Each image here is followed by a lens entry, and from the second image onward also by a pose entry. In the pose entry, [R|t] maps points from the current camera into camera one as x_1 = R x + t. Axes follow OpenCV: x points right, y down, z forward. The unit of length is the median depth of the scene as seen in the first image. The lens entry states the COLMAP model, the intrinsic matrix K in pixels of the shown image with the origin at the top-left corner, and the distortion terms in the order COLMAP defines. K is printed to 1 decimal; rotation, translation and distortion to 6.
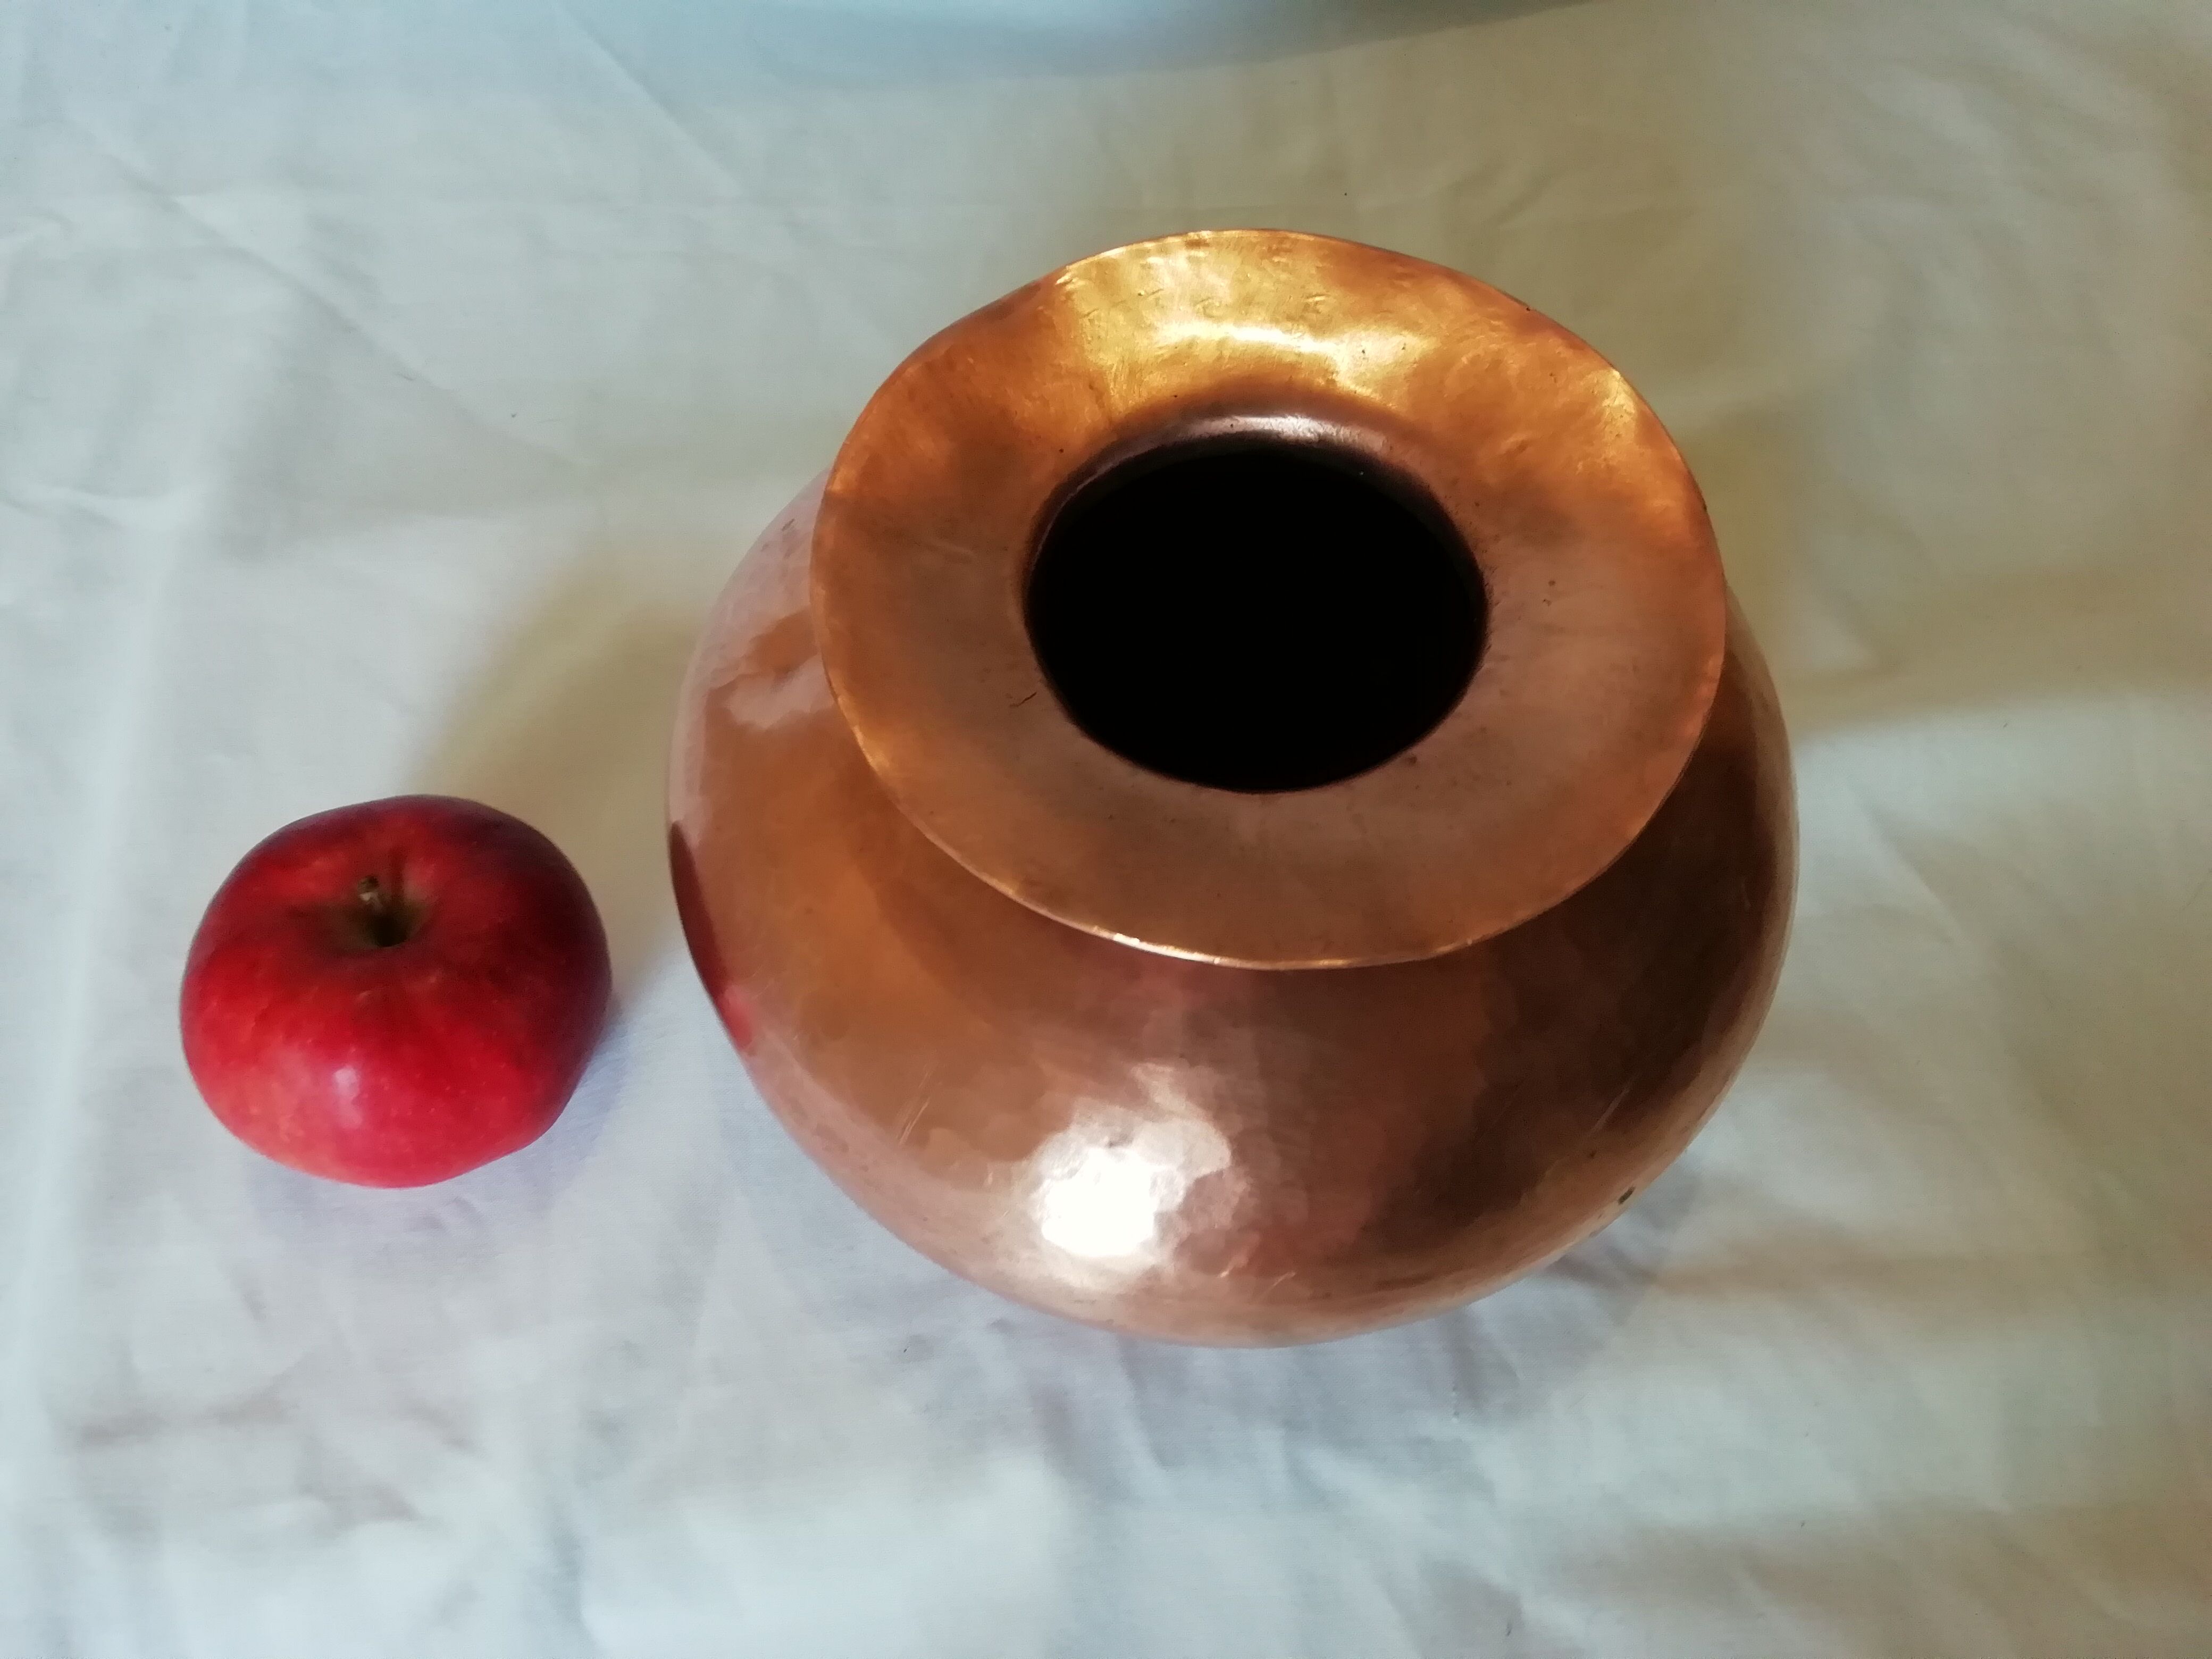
lens RADIAL K [[1788.5, 0, 1108.8], [0, 1788.5, 844.0], [0, 0, 1]] dist [-0.003411, -0.001551]
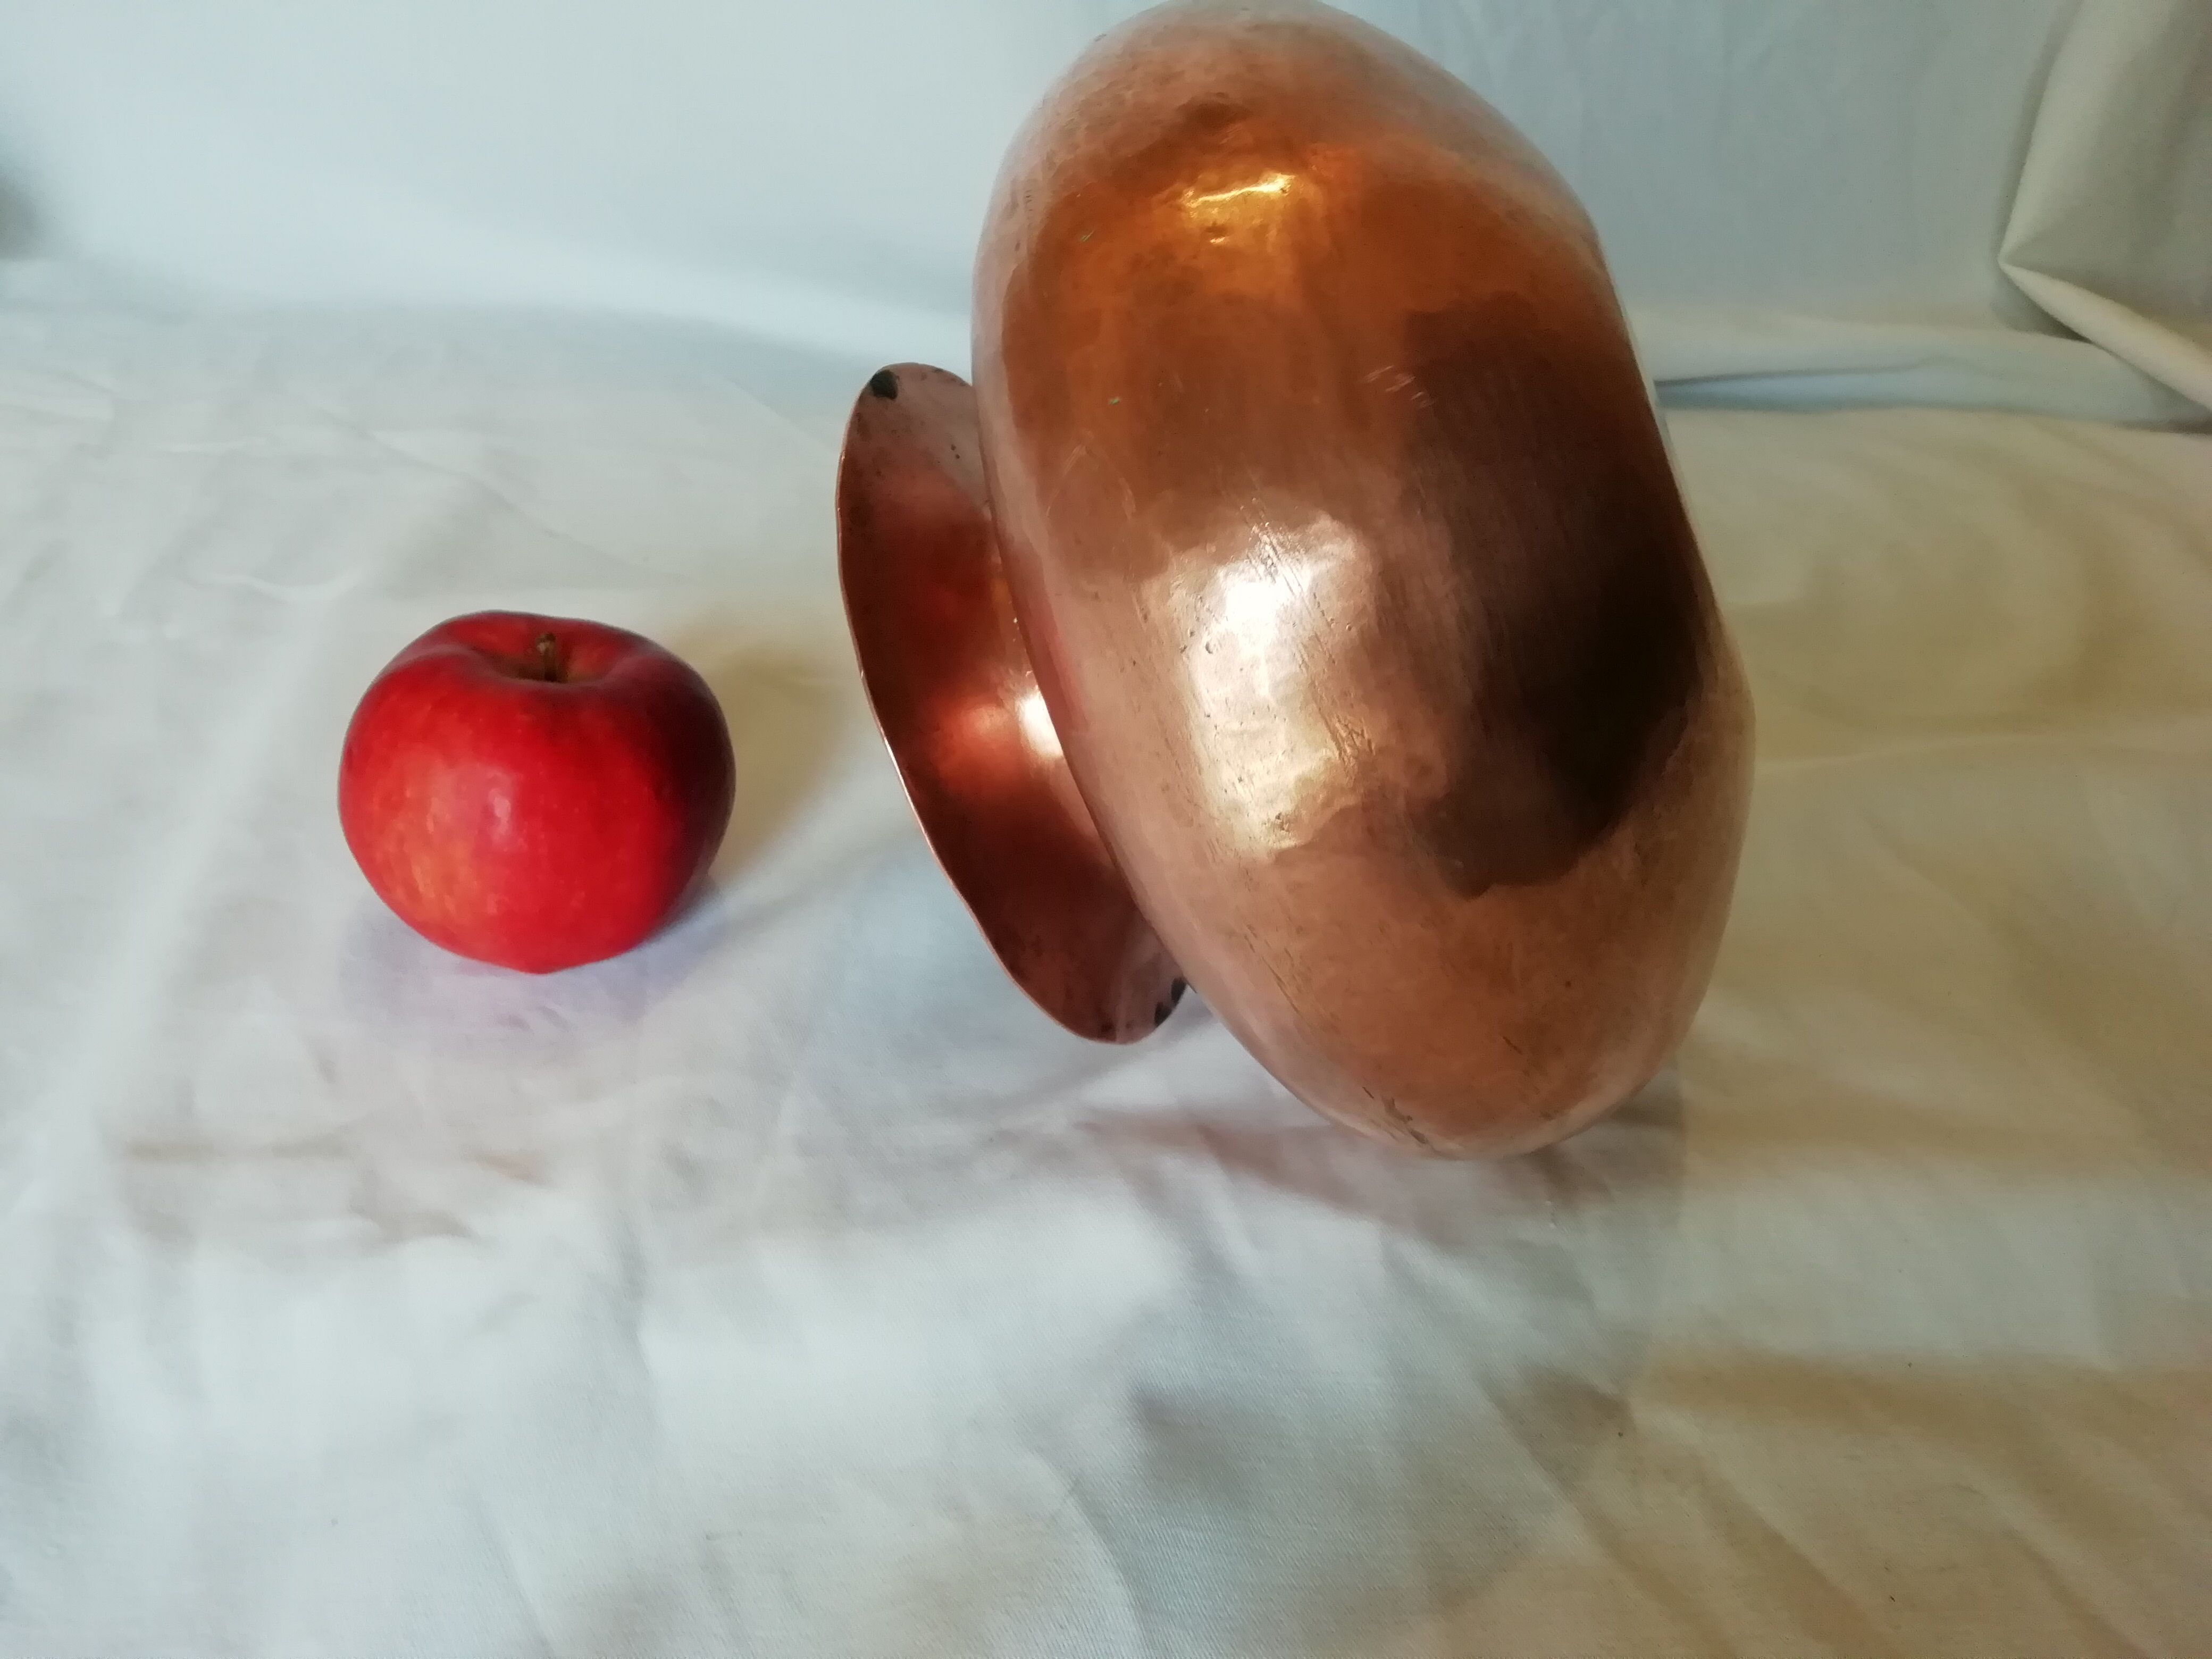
lens RADIAL K [[1788.5, 0, 1108.8], [0, 1788.5, 844.0], [0, 0, 1]] dist [-0.003411, -0.001551]
pose [[0.998008, 0.052613, 0.034821, -0.091896], [-0.032565, 0.902266, -0.429949, 0.565615], [-0.054038, 0.427958, 0.902182, 0.036686]]
